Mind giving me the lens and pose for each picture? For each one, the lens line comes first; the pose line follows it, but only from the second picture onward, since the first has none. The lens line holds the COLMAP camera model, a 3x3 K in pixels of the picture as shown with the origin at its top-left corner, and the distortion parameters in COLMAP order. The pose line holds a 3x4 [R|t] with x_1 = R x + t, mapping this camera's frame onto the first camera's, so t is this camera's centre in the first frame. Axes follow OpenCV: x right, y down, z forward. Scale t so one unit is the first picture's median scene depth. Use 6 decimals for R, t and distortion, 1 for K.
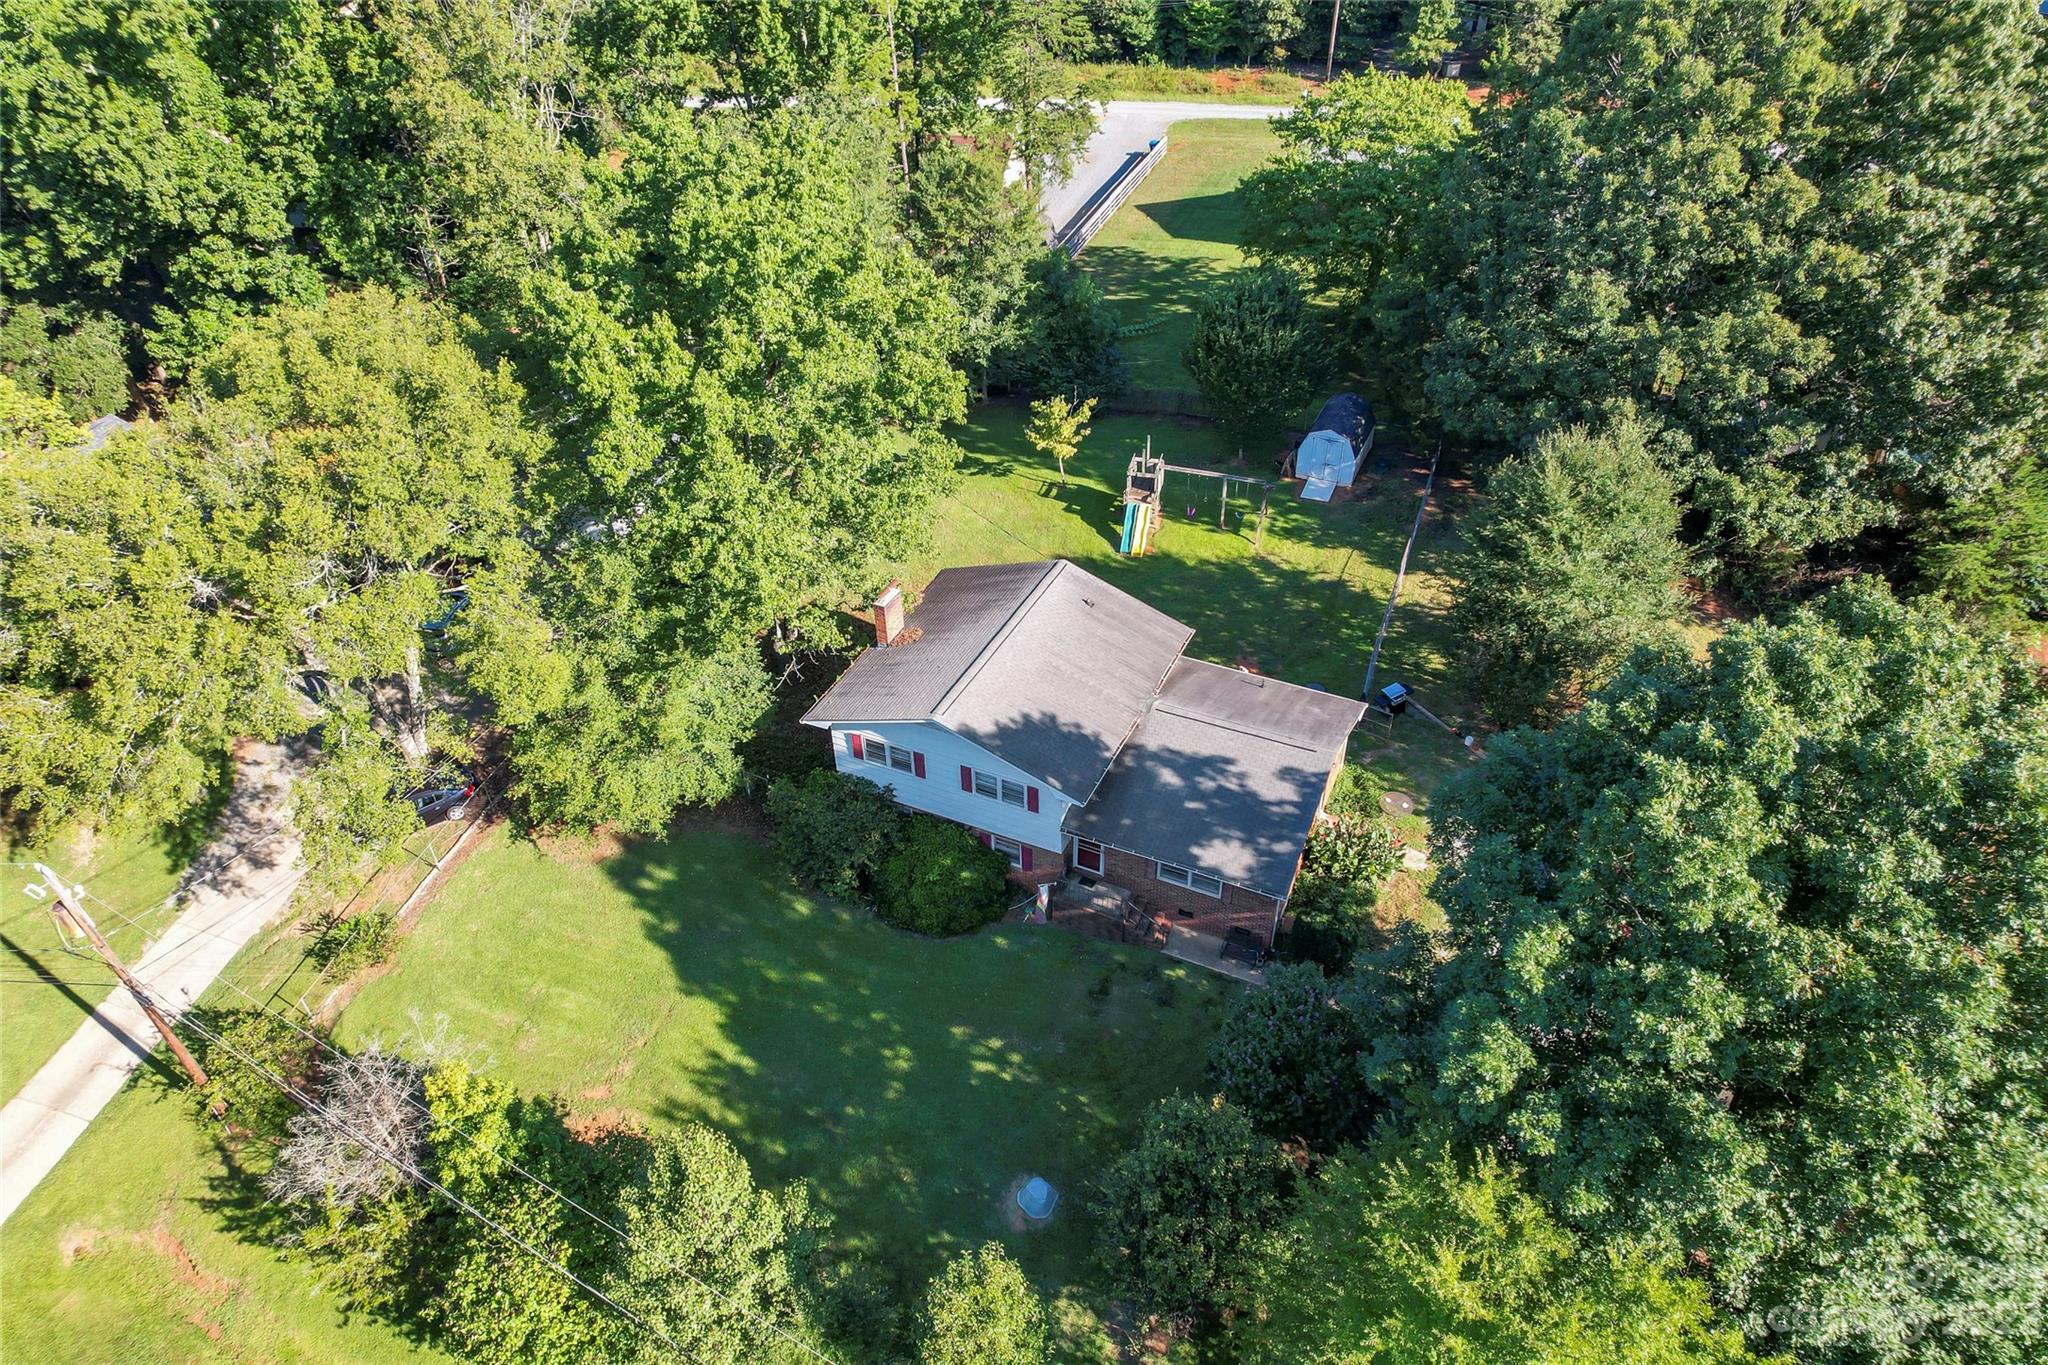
lens RADIAL K [[1303.7, 0, 1027.2], [0, 1303.7, 707.2], [0, 0, 1]] dist [-0.062900, 0.035813]
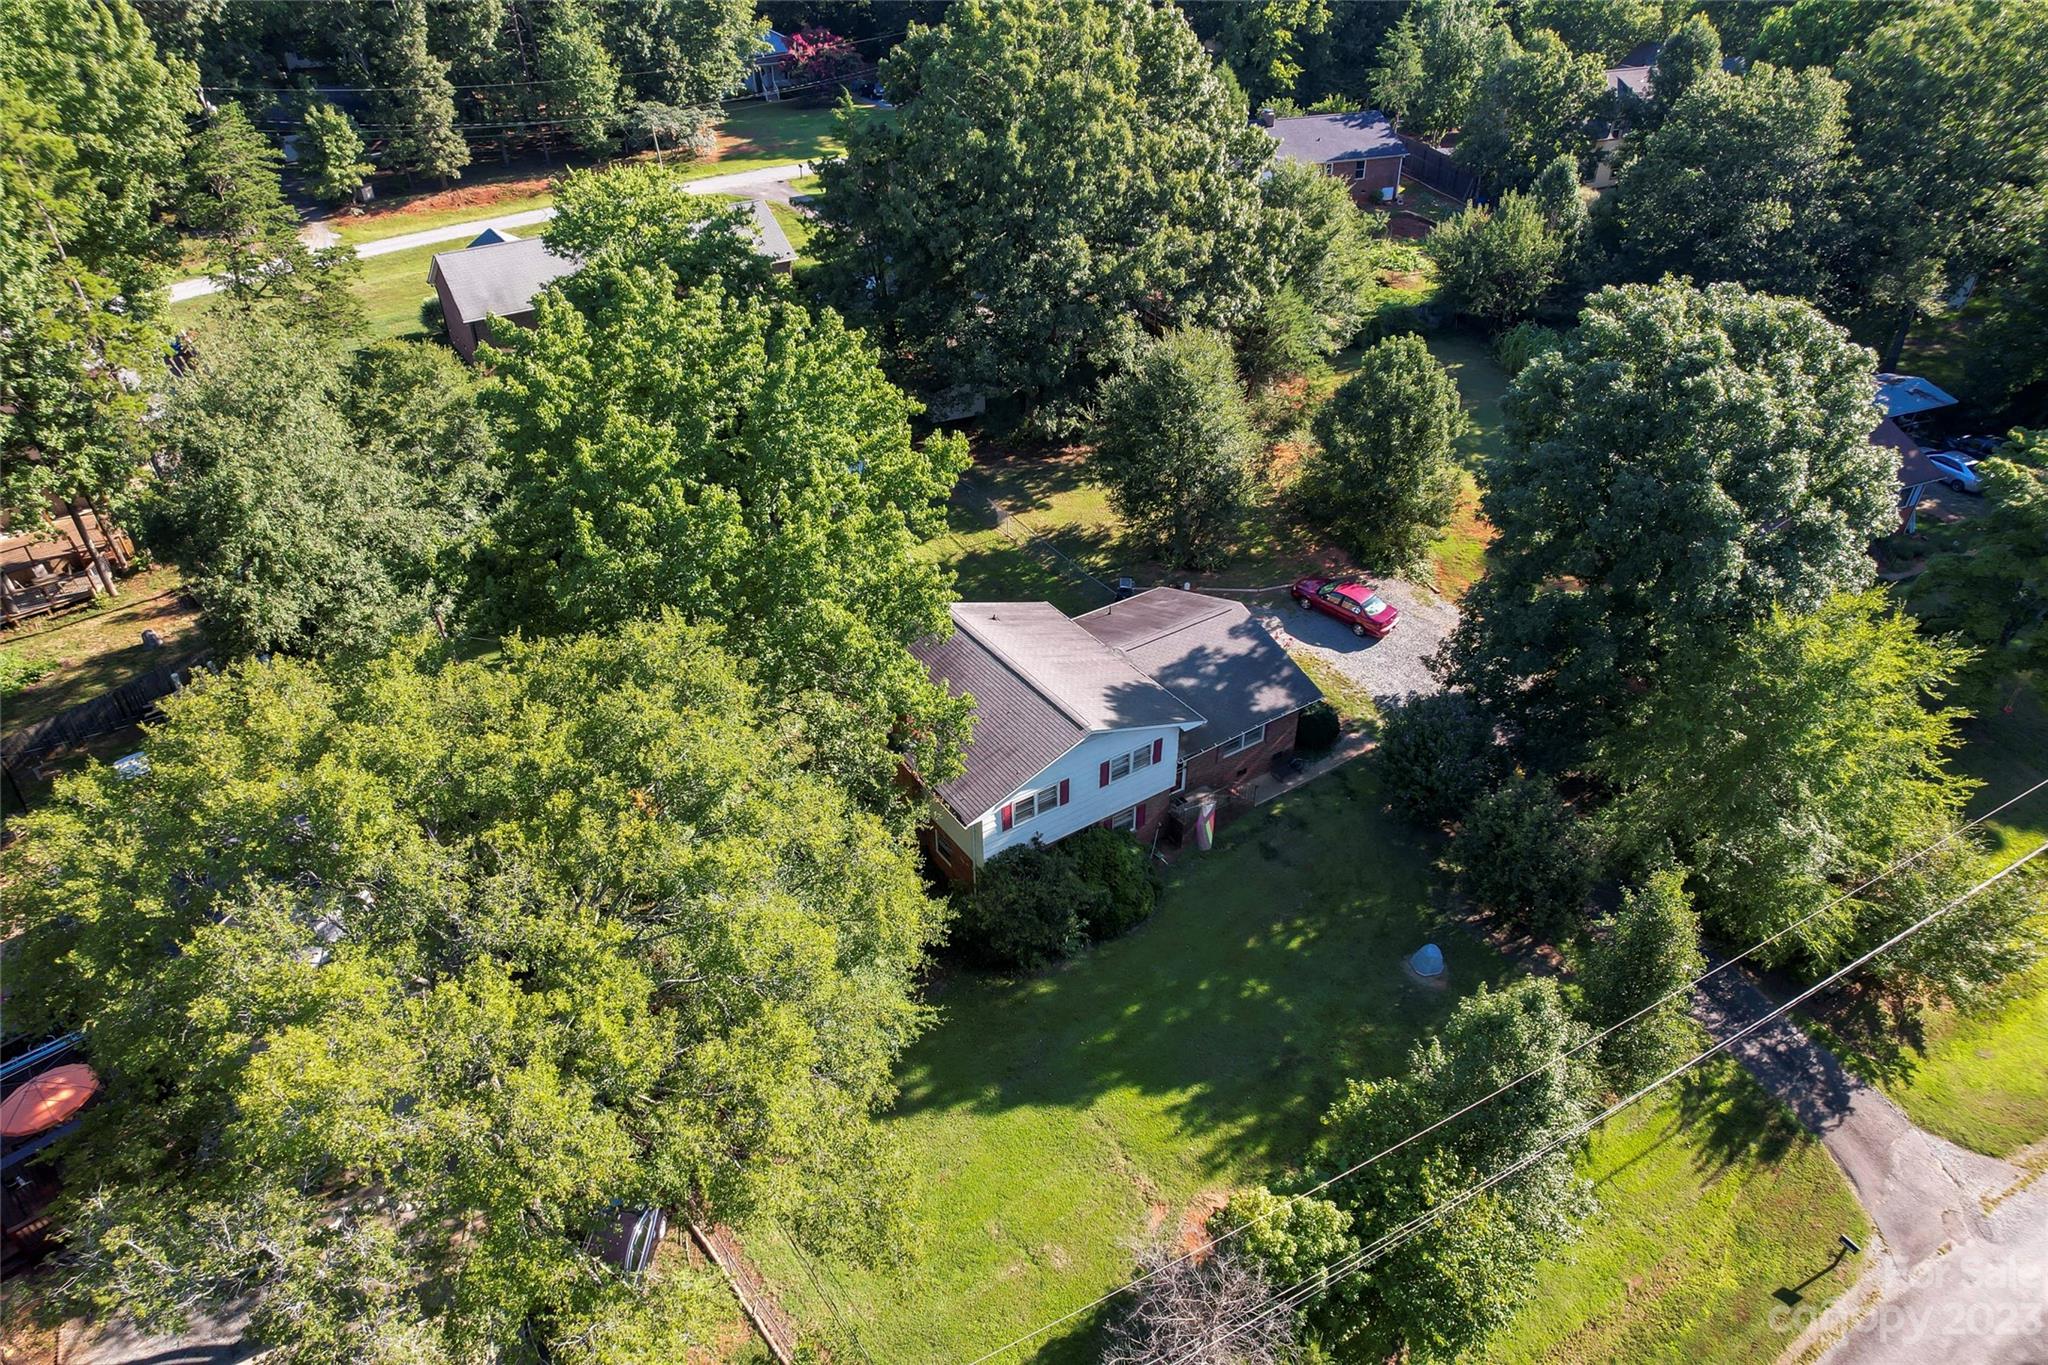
lens RADIAL K [[1303.7, 0, 1027.2], [0, 1303.7, 707.2], [0, 0, 1]] dist [-0.062900, 0.035813]
pose [[0.516455, -0.489238, 0.702794, -0.834047], [0.534463, 0.825400, 0.181832, -0.227875], [-0.669046, 0.281710, 0.687762, 0.285930]]
